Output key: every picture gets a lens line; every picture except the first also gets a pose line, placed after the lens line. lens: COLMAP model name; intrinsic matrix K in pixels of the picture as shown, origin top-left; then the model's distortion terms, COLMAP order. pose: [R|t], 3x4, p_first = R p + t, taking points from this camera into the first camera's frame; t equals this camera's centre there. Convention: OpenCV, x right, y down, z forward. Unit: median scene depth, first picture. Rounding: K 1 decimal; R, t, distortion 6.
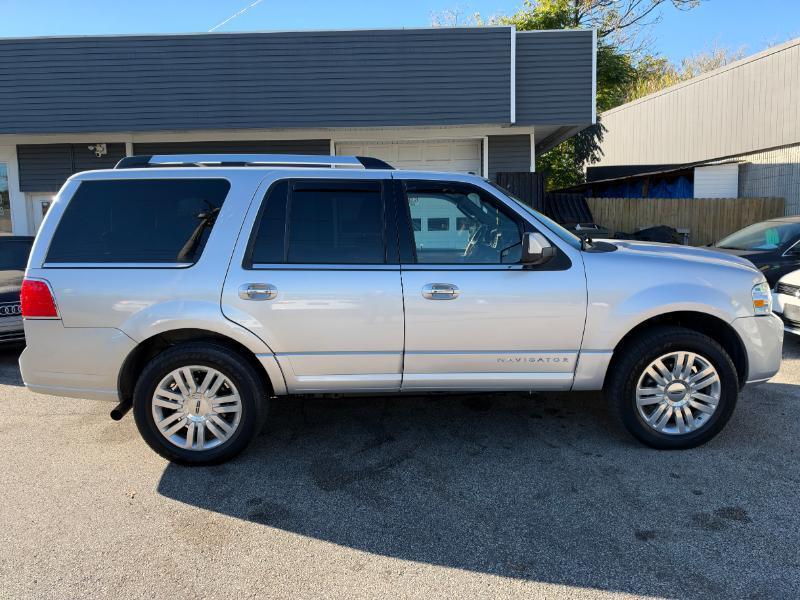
lens RADIAL K [[583.1, 0, 400.8], [0, 583.1, 303.5], [0, 0, 1]] dist [0.013916, -0.032337]
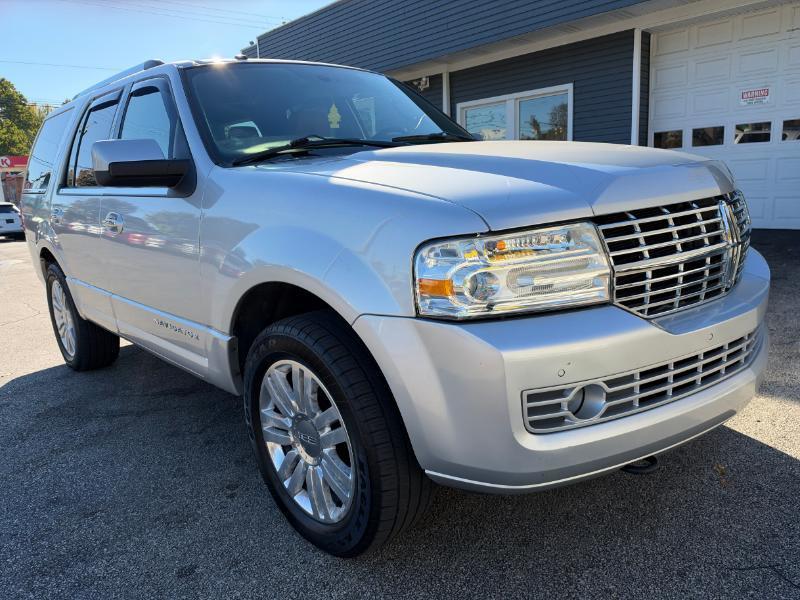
lens RADIAL K [[583.1, 0, 399.5], [0, 583.1, 305.7], [0, 0, 1]] dist [0.013916, -0.032337]
pose [[0.655730, 0.144014, -0.741133, 0.905104], [-0.054953, 0.988139, 0.143391, -0.042709], [0.752993, -0.053299, 0.655866, 0.741511]]
